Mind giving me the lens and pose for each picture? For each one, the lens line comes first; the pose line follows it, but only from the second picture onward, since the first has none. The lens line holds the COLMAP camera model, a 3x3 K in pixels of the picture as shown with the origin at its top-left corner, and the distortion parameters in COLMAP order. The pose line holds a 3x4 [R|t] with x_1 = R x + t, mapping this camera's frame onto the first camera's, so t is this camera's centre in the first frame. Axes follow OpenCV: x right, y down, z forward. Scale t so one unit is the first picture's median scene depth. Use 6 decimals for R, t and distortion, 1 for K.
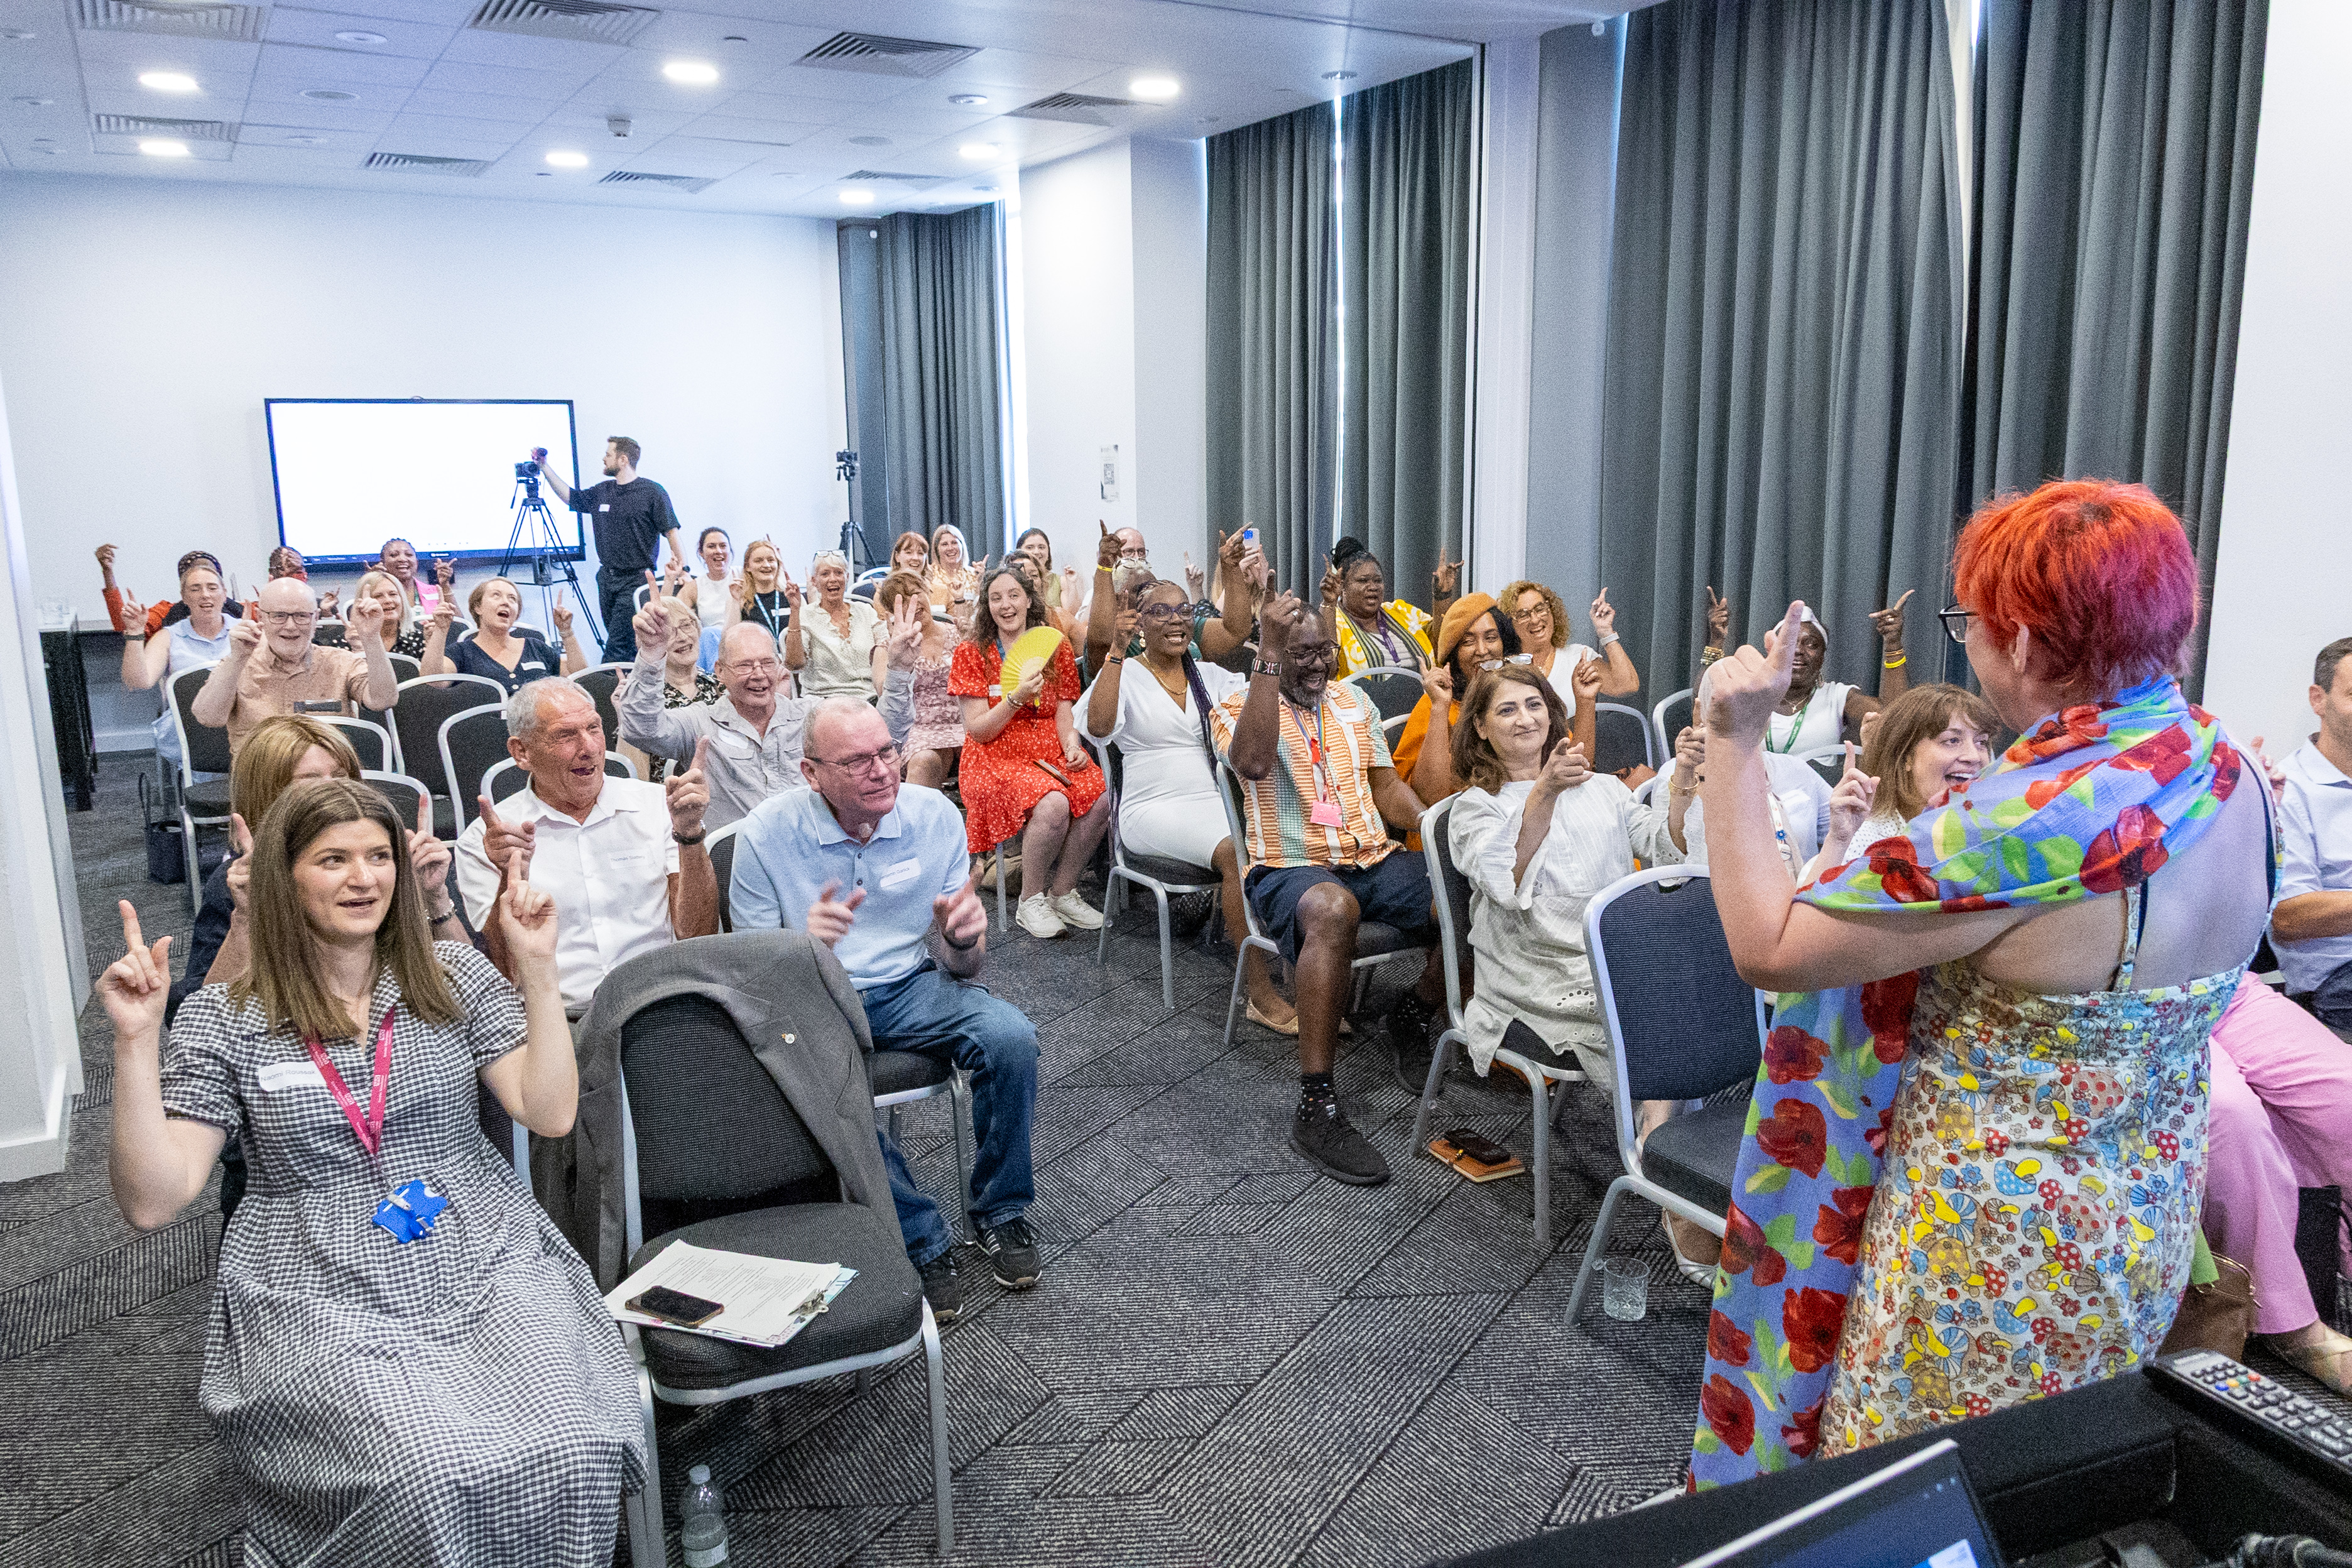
lens RADIAL K [[1709.9, 0, 1176.0], [0, 1709.9, 784.0], [0, 0, 1]] dist [0.001511, -0.000479]
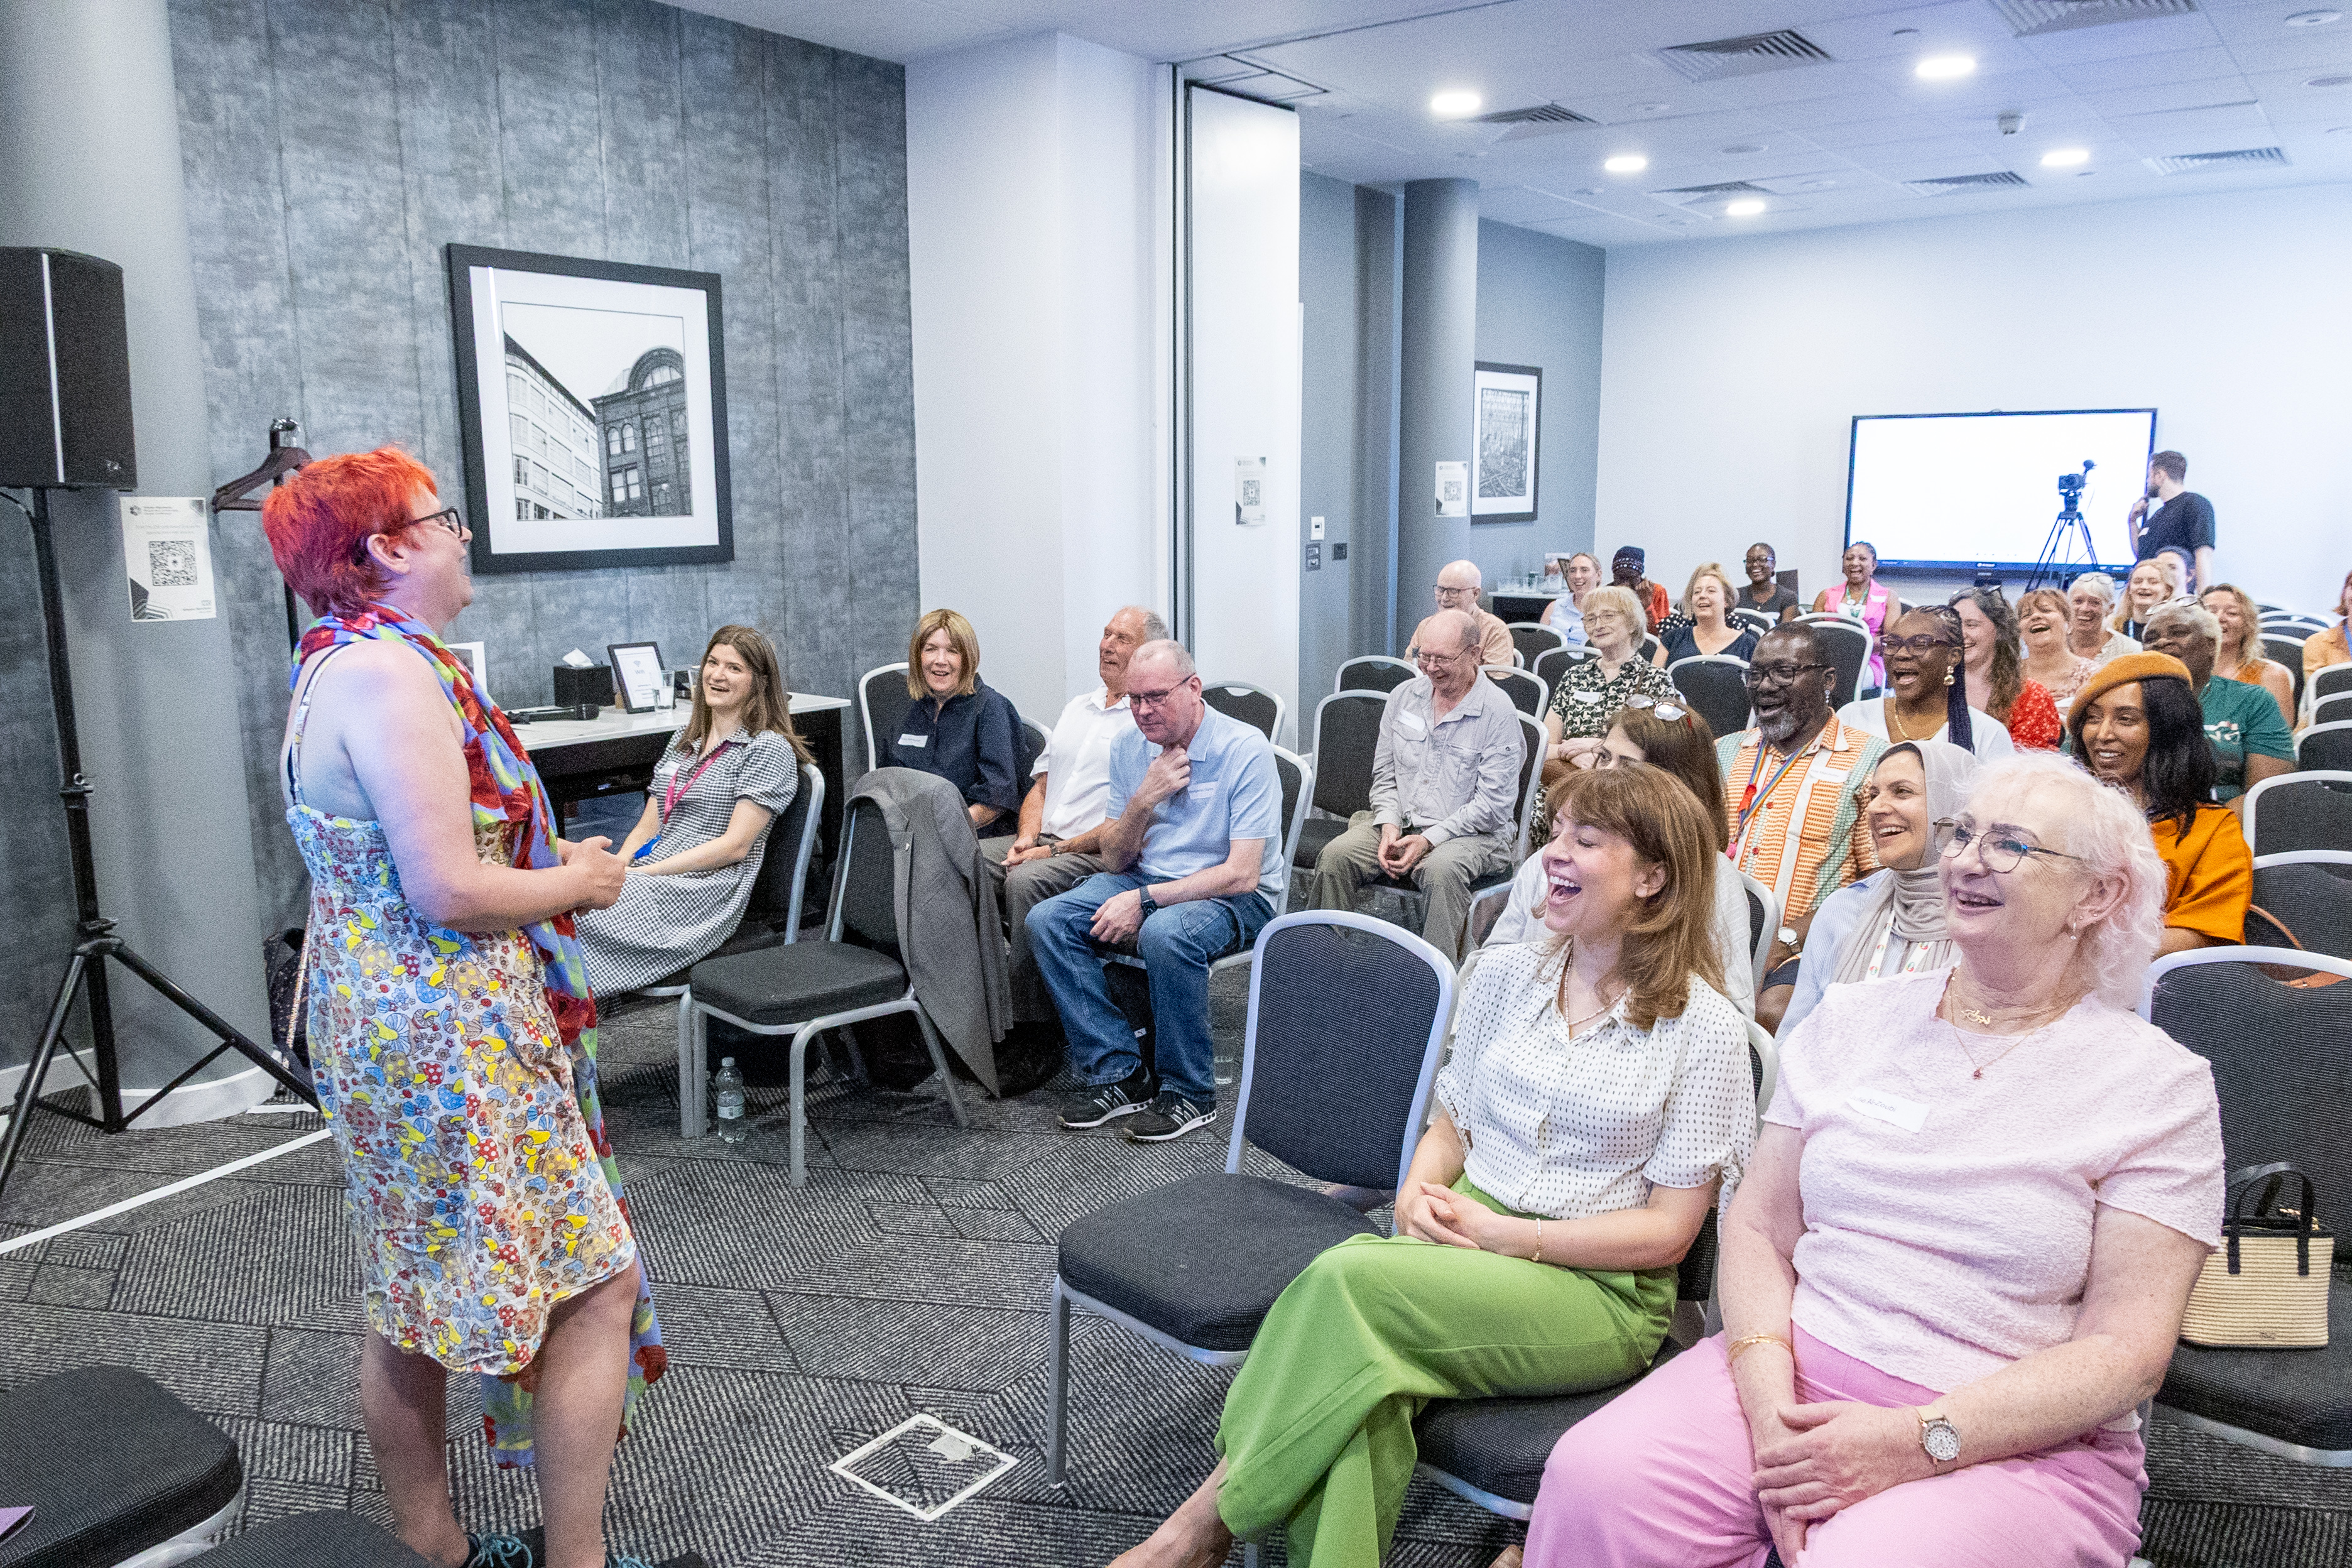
lens RADIAL K [[1709.9, 0, 1176.0], [0, 1709.9, 784.0], [0, 0, 1]] dist [0.001511, -0.000479]
pose [[0.359118, 0.166742, -0.918276, 0.352111], [-0.180361, 0.977762, 0.107009, -0.029744], [0.915699, 0.127193, 0.381206, 0.194242]]
